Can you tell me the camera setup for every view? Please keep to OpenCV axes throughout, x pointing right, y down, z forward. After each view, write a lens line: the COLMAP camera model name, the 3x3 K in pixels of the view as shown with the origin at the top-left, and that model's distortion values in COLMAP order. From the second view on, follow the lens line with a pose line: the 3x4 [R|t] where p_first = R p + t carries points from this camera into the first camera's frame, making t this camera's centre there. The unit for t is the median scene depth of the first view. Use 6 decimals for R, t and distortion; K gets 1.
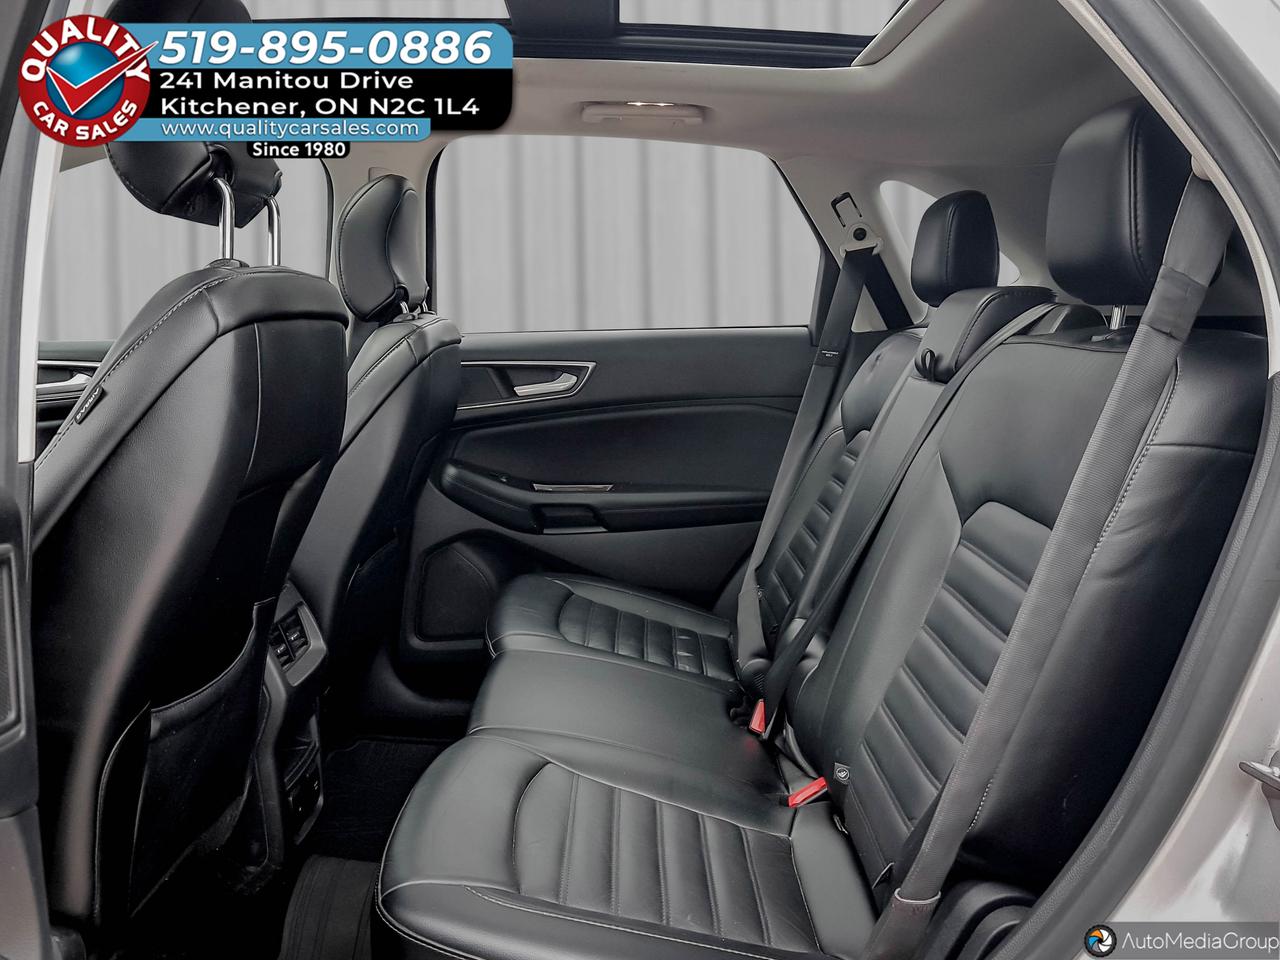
lens RADIAL K [[984.3, 0, 633.7], [0, 984.3, 451.6], [0, 0, 1]] dist [0.000901, -0.005727]
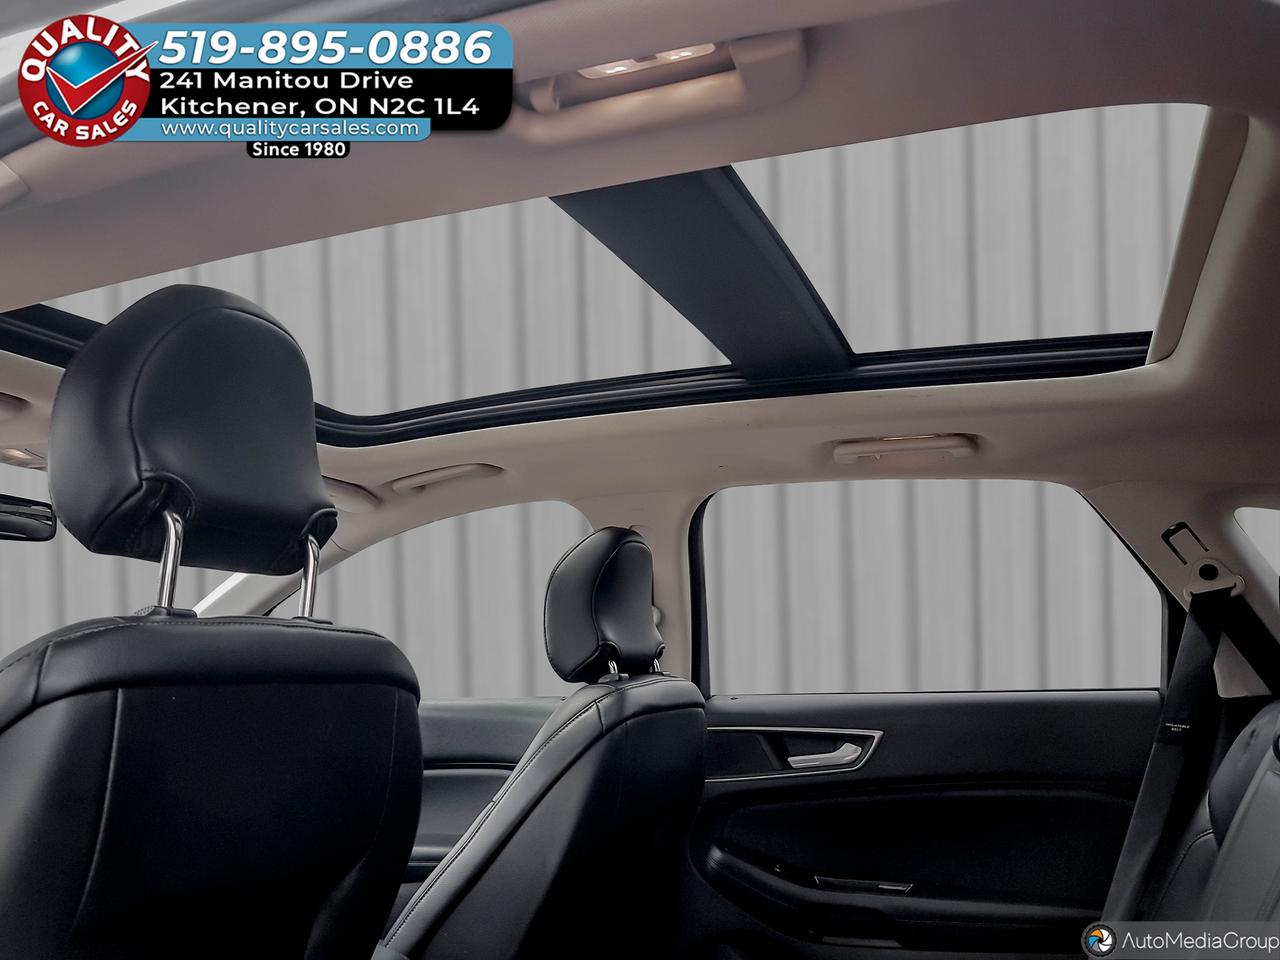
lens RADIAL K [[926.4, 0, 602.9], [0, 926.4, 478.3], [0, 0, 1]] dist [-0.035146, -0.003939]
pose [[0.917380, -0.078443, -0.390205, 0.074540], [-0.059000, 0.942753, -0.328232, -0.022402], [0.393614, 0.324136, 0.860235, 0.152454]]
